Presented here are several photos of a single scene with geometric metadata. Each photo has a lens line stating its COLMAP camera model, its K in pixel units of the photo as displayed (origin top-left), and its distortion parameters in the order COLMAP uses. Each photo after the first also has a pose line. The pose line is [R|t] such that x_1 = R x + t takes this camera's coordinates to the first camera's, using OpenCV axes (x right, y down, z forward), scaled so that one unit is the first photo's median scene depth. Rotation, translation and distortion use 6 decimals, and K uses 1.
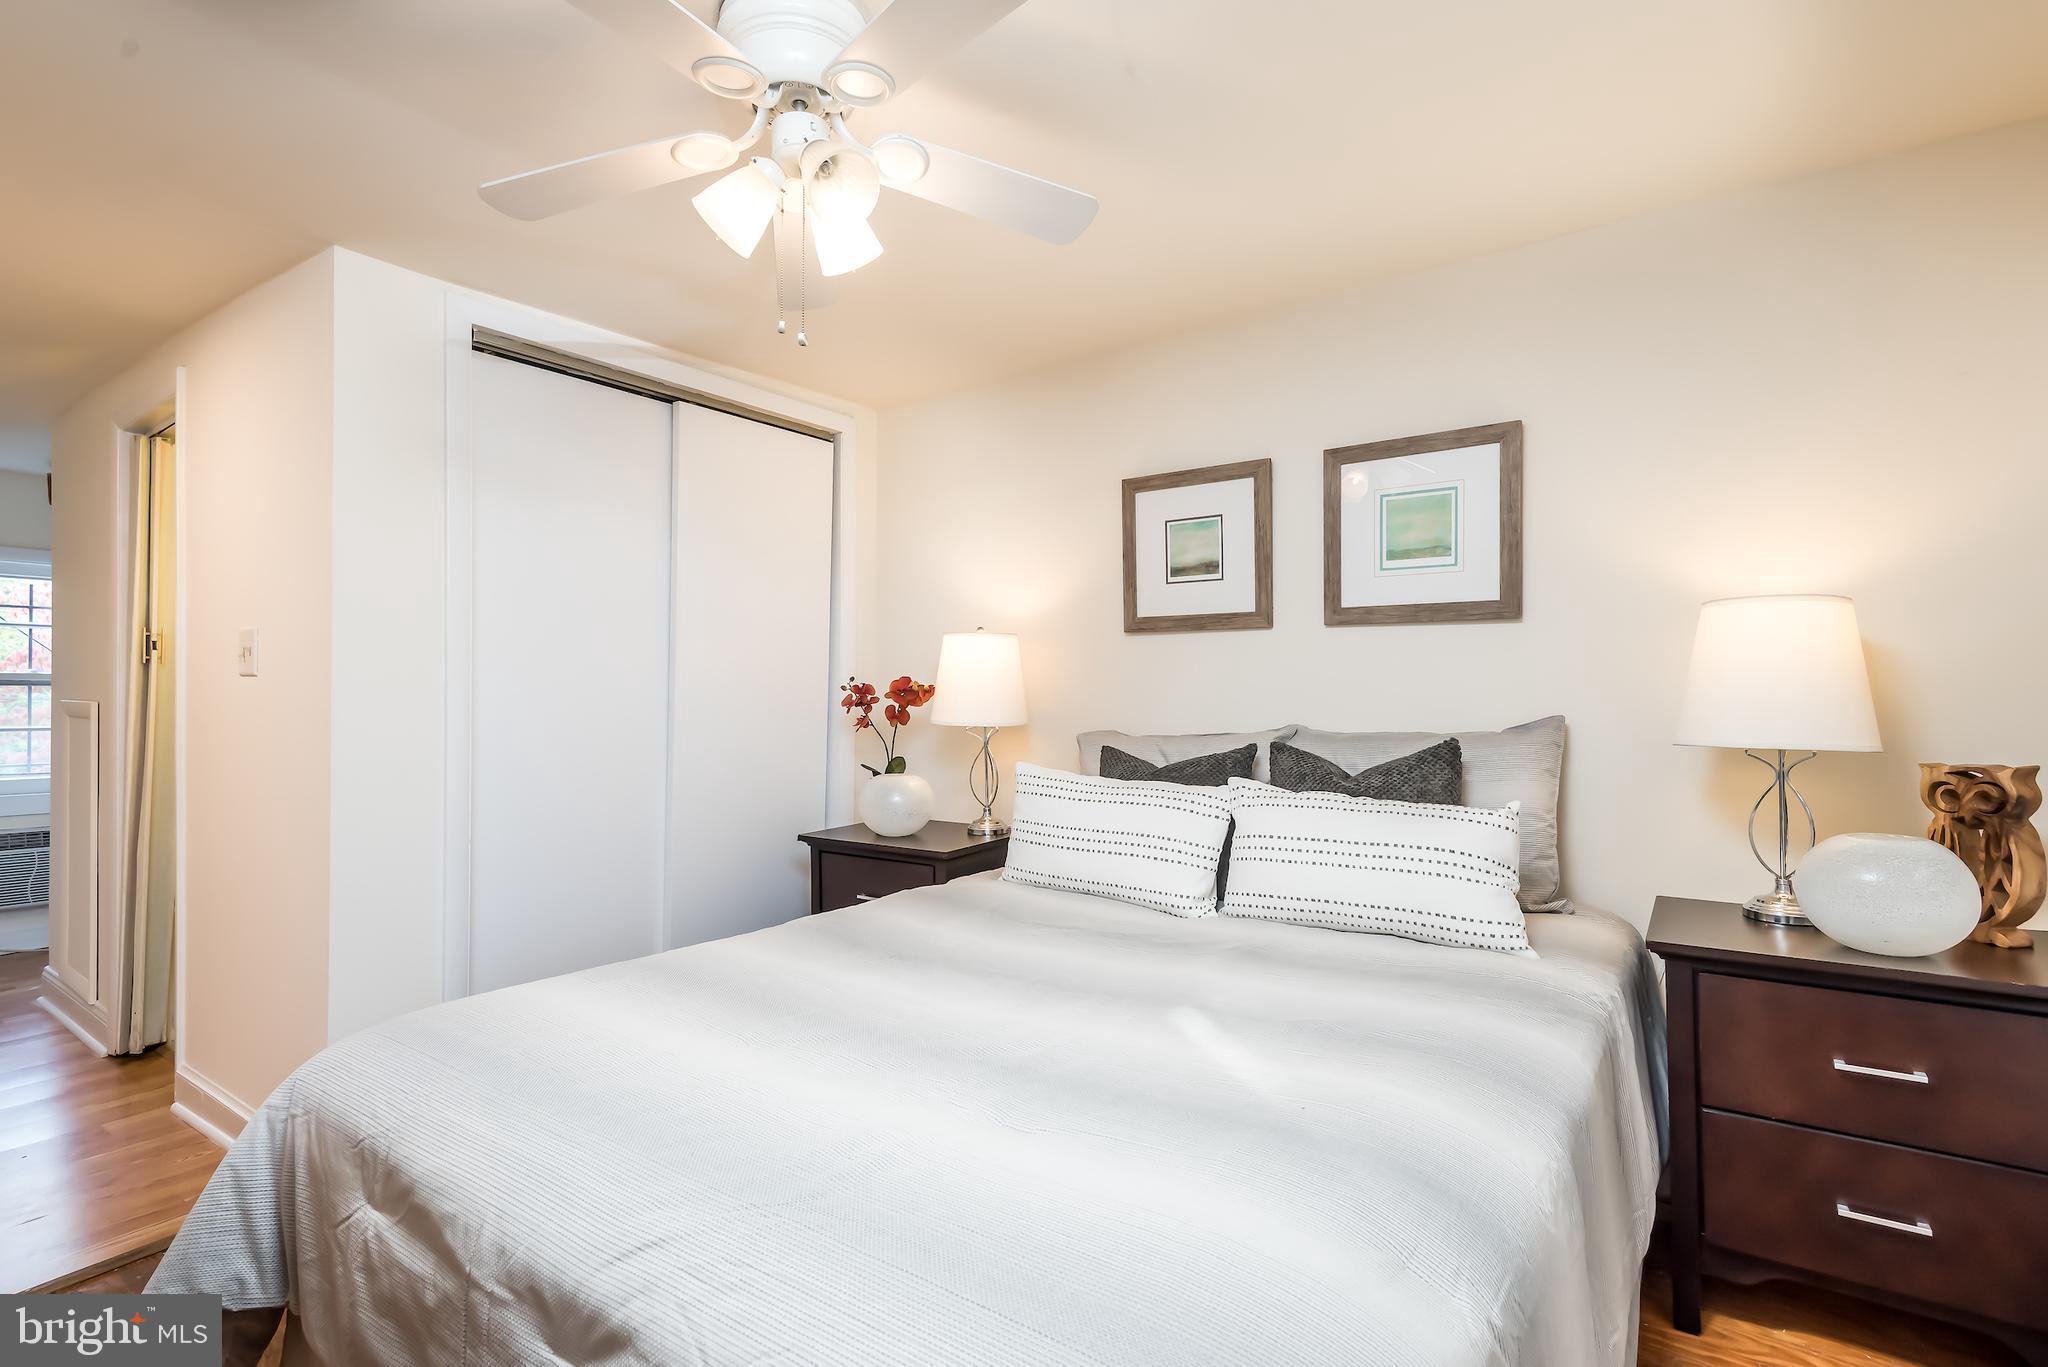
lens RADIAL K [[920.8, 0, 1010.3], [0, 920.8, 680.8], [0, 0, 1]] dist [0.008659, -0.000624]
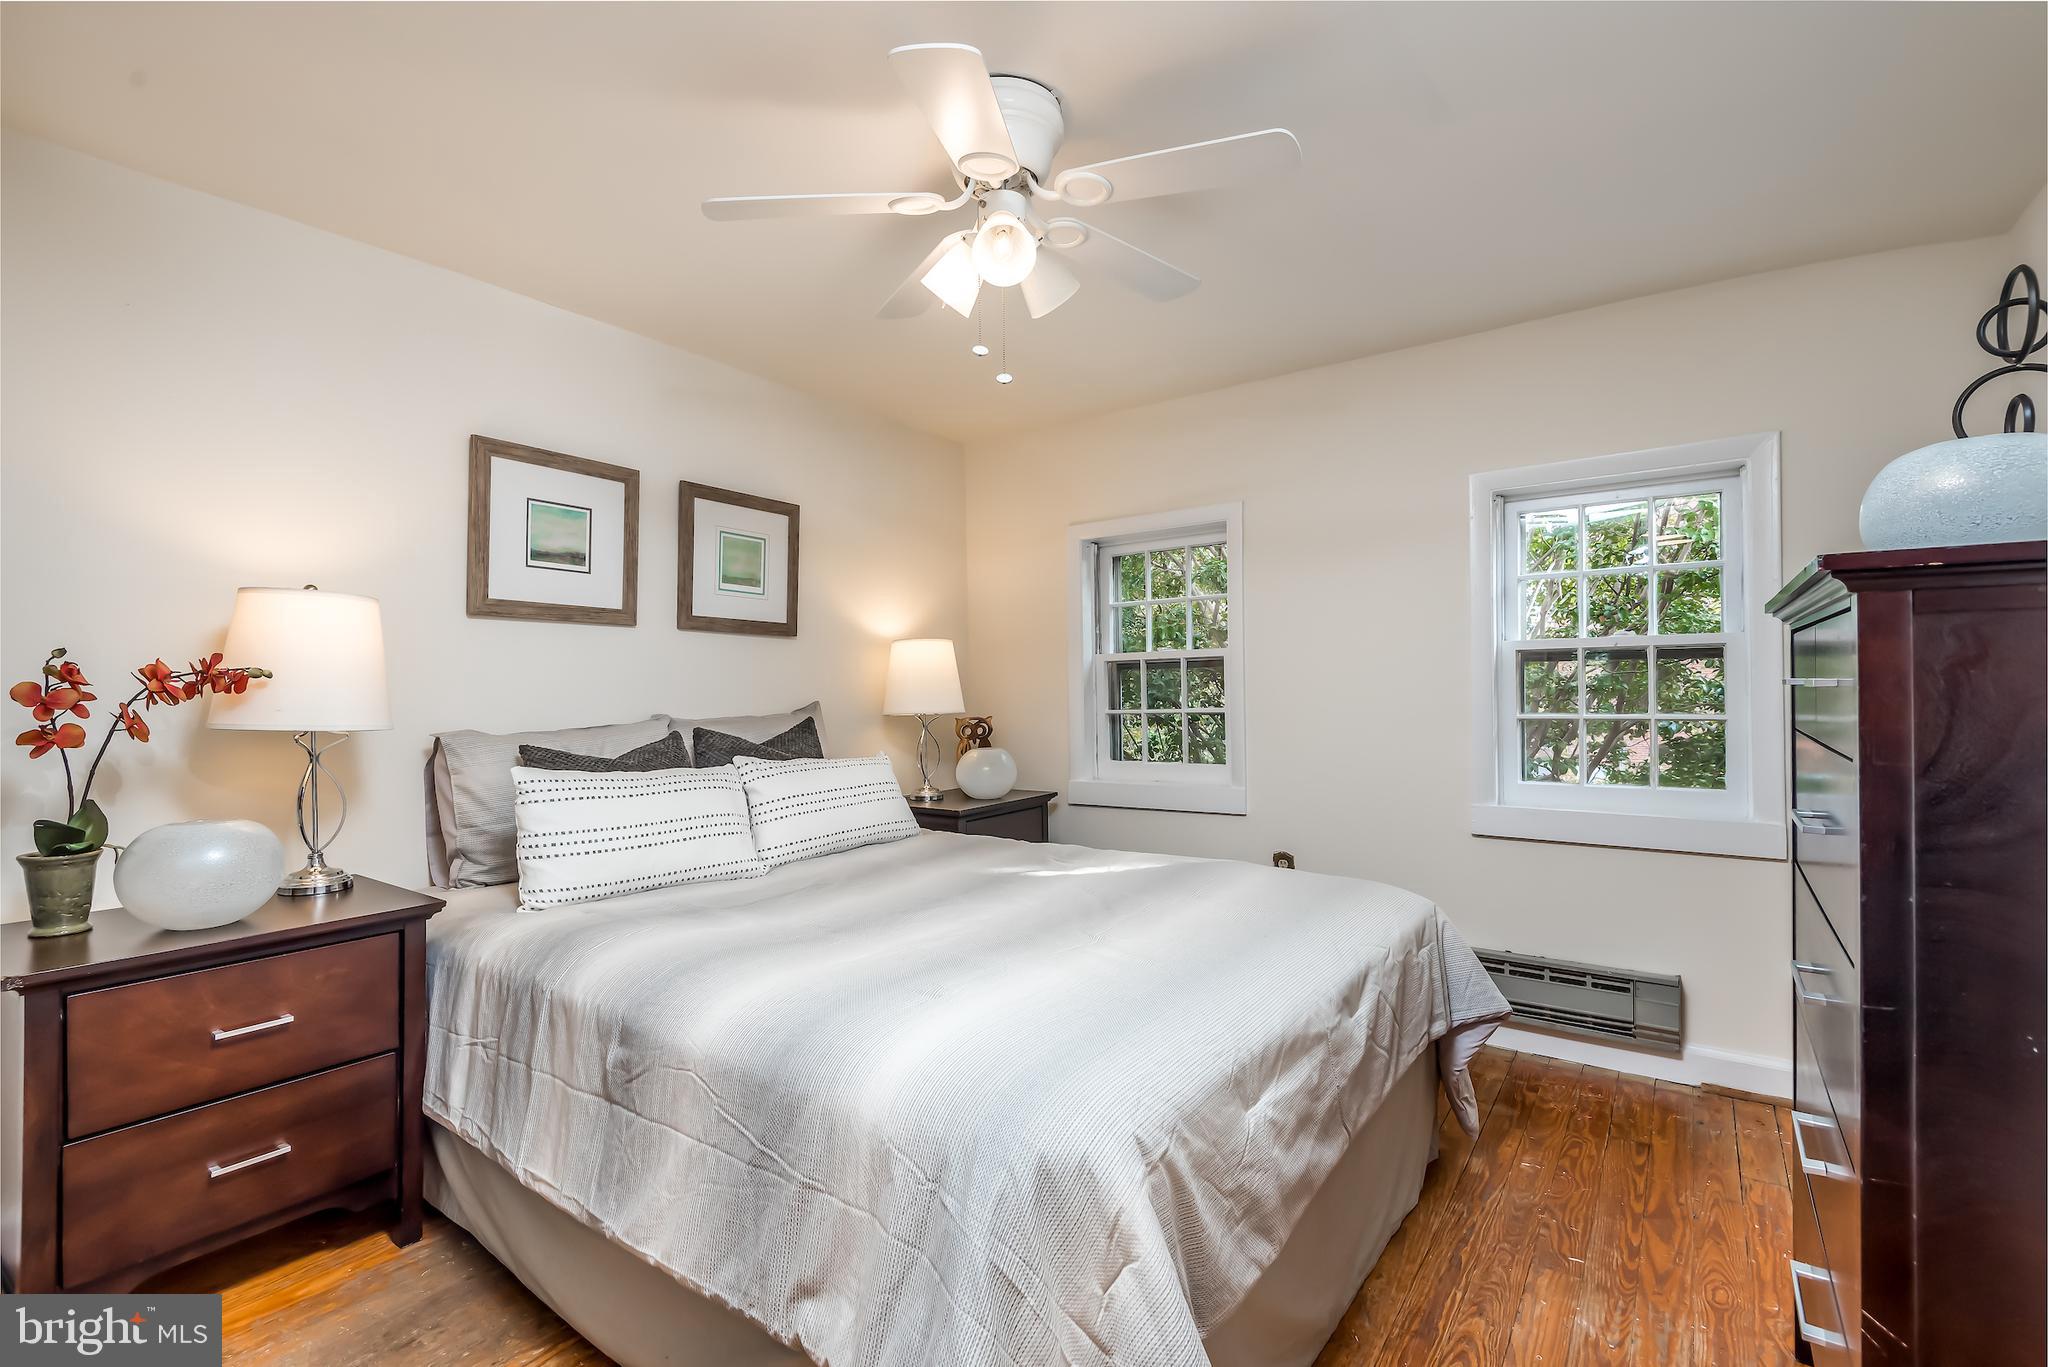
lens RADIAL K [[920.8, 0, 1009.6], [0, 920.8, 685.0], [0, 0, 1]] dist [0.008659, -0.000624]
pose [[0.002833, 0.001402, 0.999995, -0.803316], [-0.018802, 0.999822, -0.001348, 0.005591], [-0.999819, -0.018798, 0.002859, 0.548488]]
